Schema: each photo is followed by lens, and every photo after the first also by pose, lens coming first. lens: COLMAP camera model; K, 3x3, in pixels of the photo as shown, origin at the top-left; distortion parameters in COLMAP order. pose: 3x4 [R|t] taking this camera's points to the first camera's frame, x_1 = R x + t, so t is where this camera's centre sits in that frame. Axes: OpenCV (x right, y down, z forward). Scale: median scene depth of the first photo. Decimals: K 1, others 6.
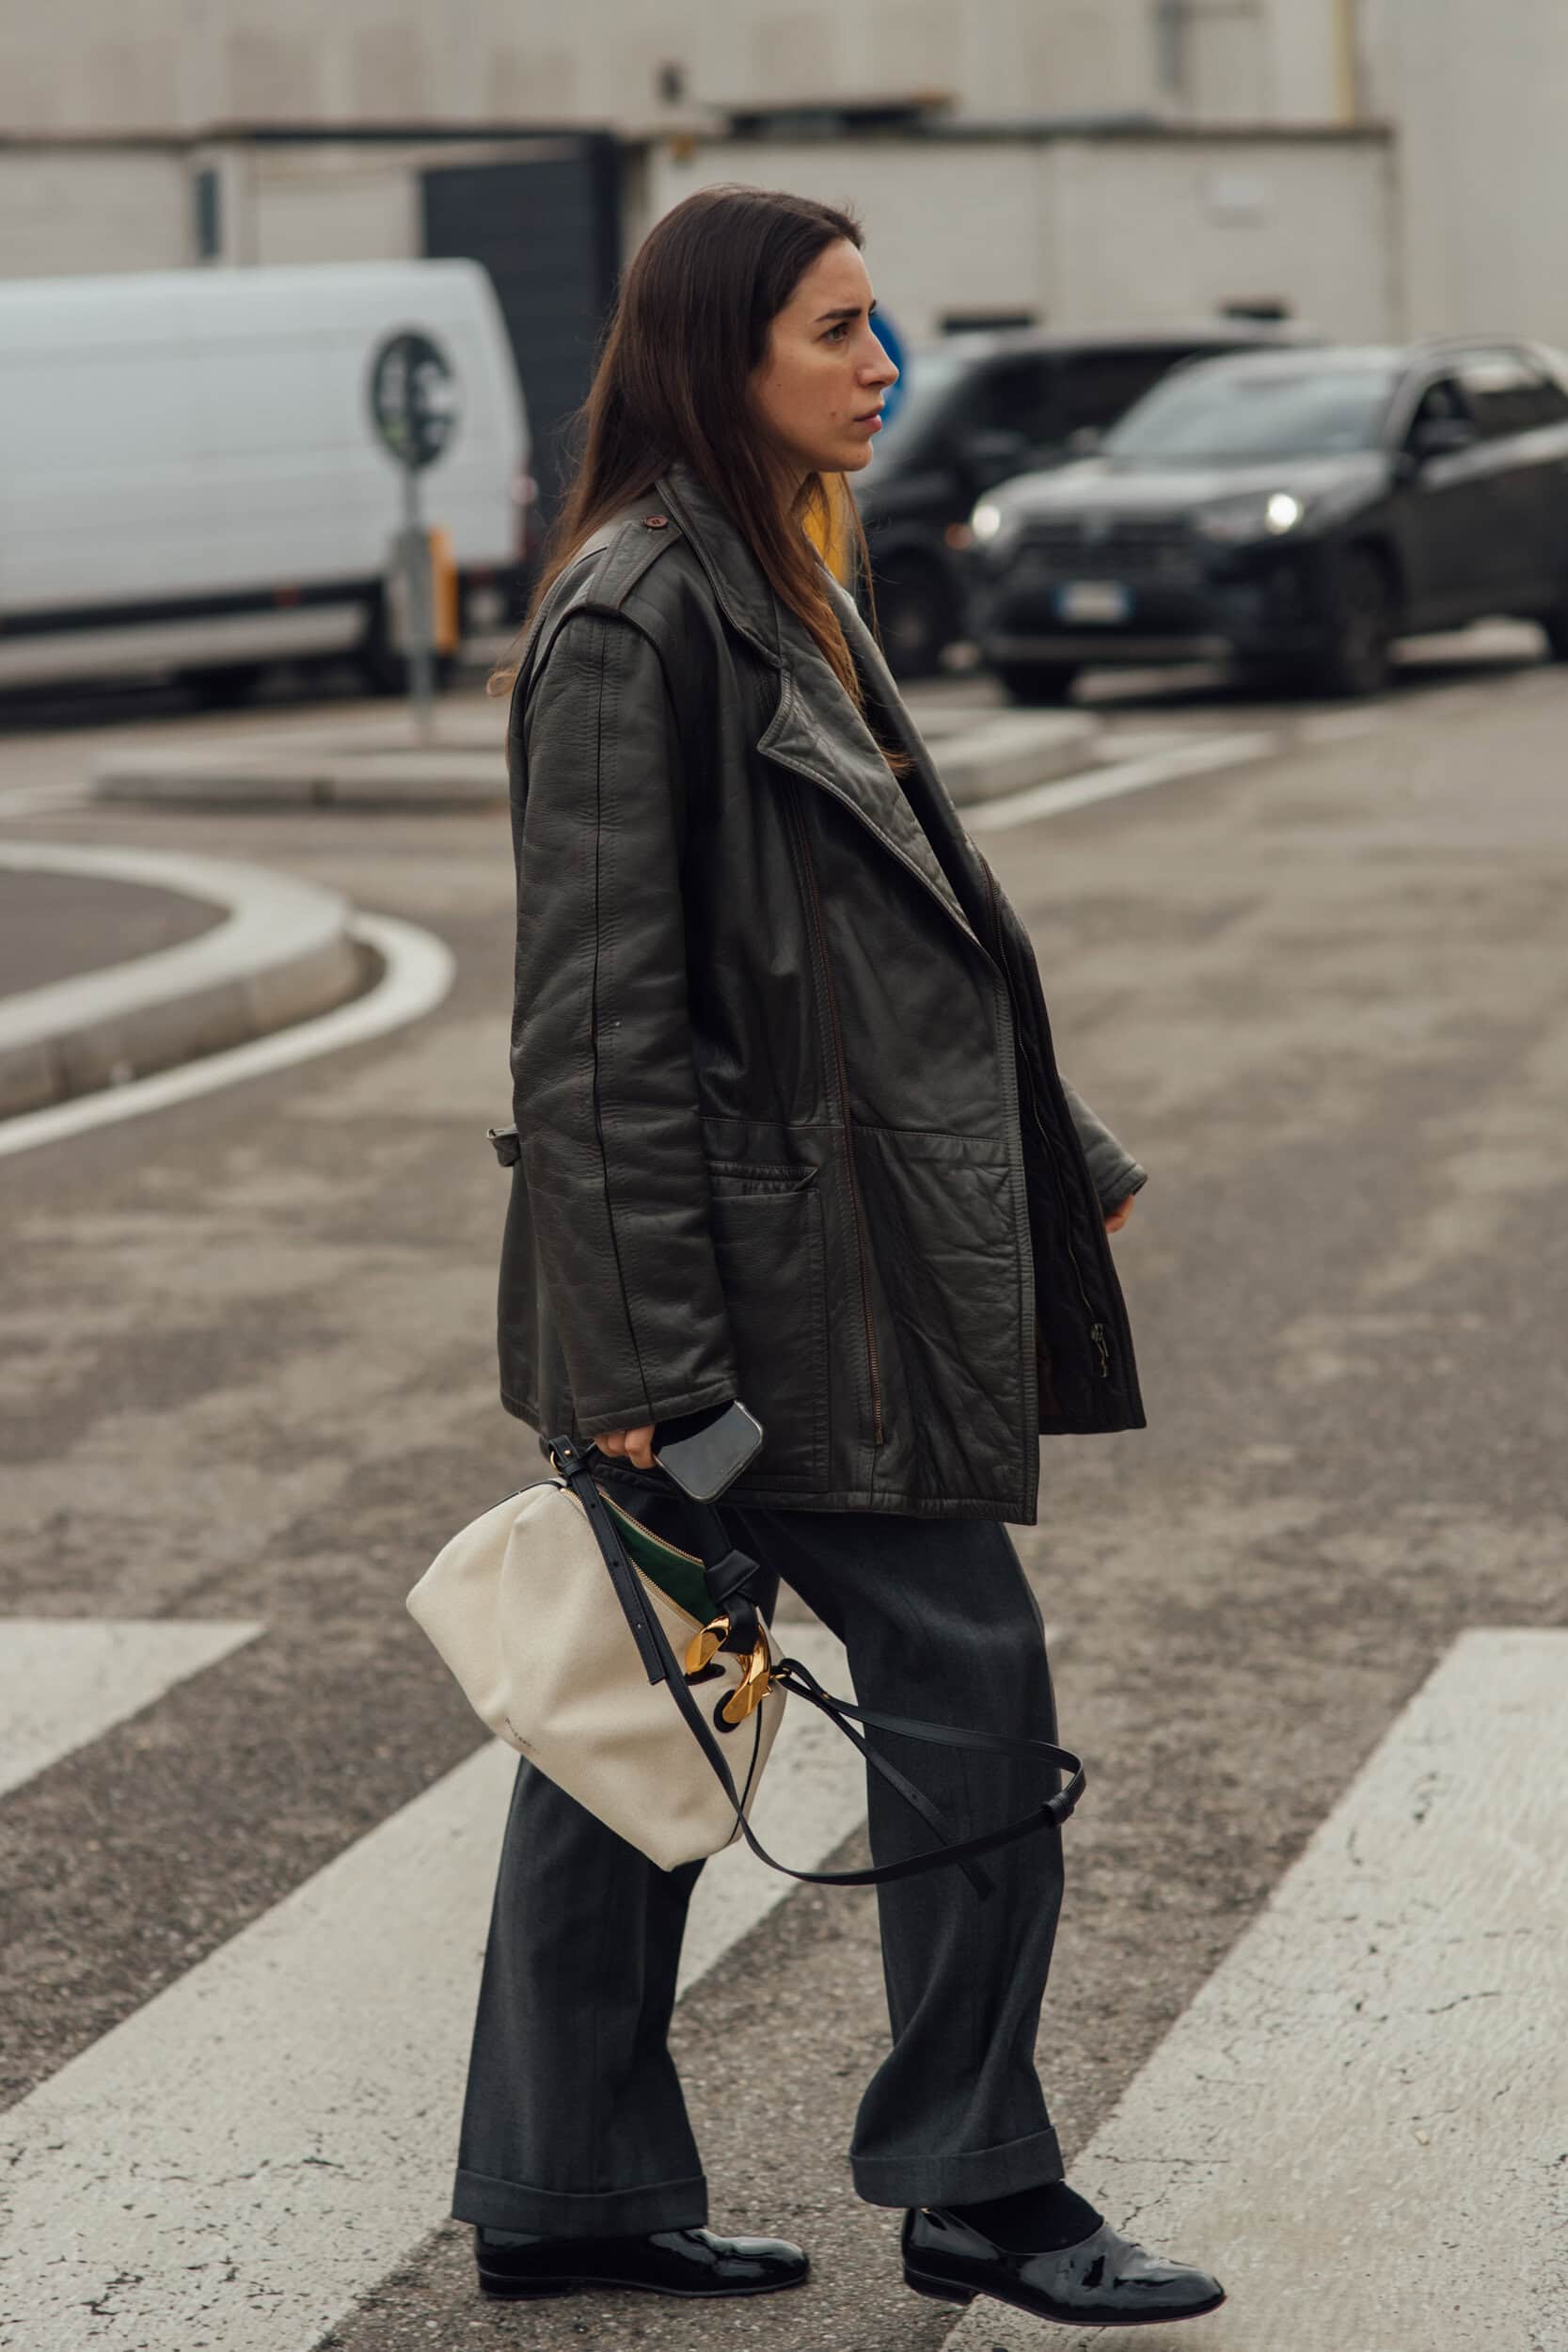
lens RADIAL K [[5491.5, 0, 704.1], [0, 5491.5, 1173.9], [0, 0, 1]] dist [-0.085497, -0.292854]
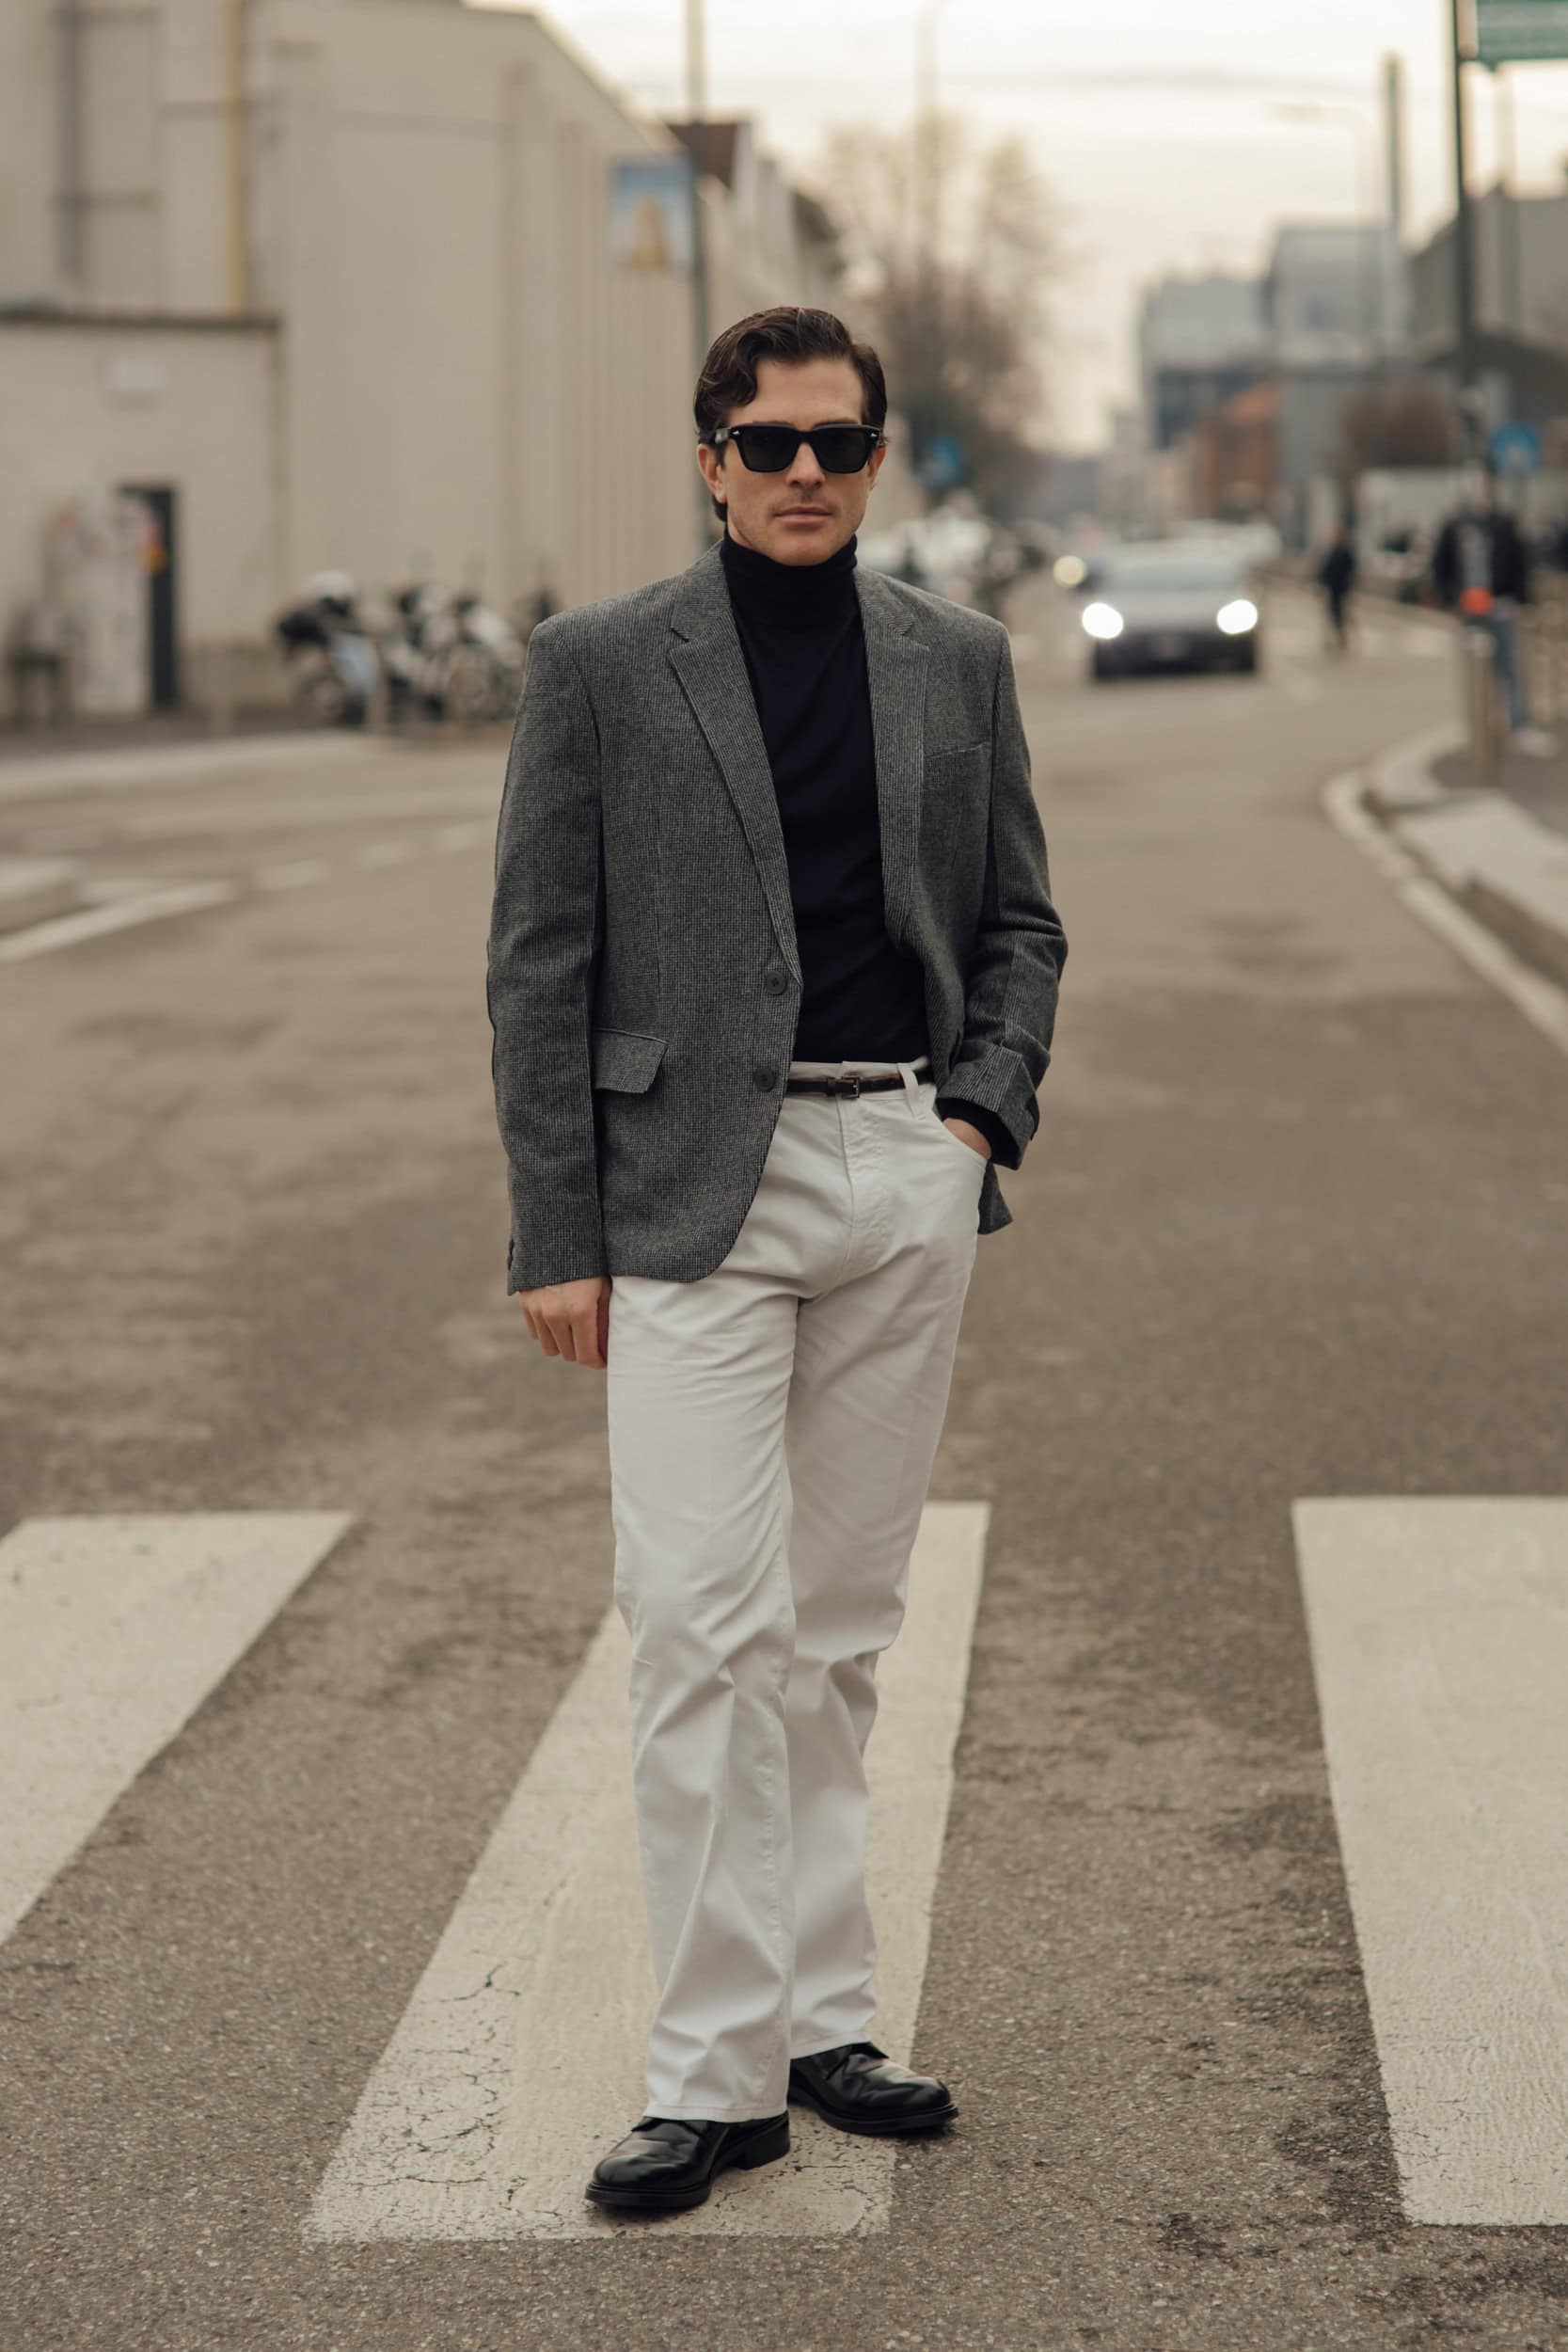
lens RADIAL K [[5491.5, 0, 704.1], [0, 5491.5, 1173.9], [0, 0, 1]] dist [-0.085497, -0.292854]
pose [[0.977080, -0.000958, 0.212869, -0.134455], [0.007687, 0.999496, -0.030786, 0.043982], [-0.212733, 0.031716, 0.976596, -0.300181]]
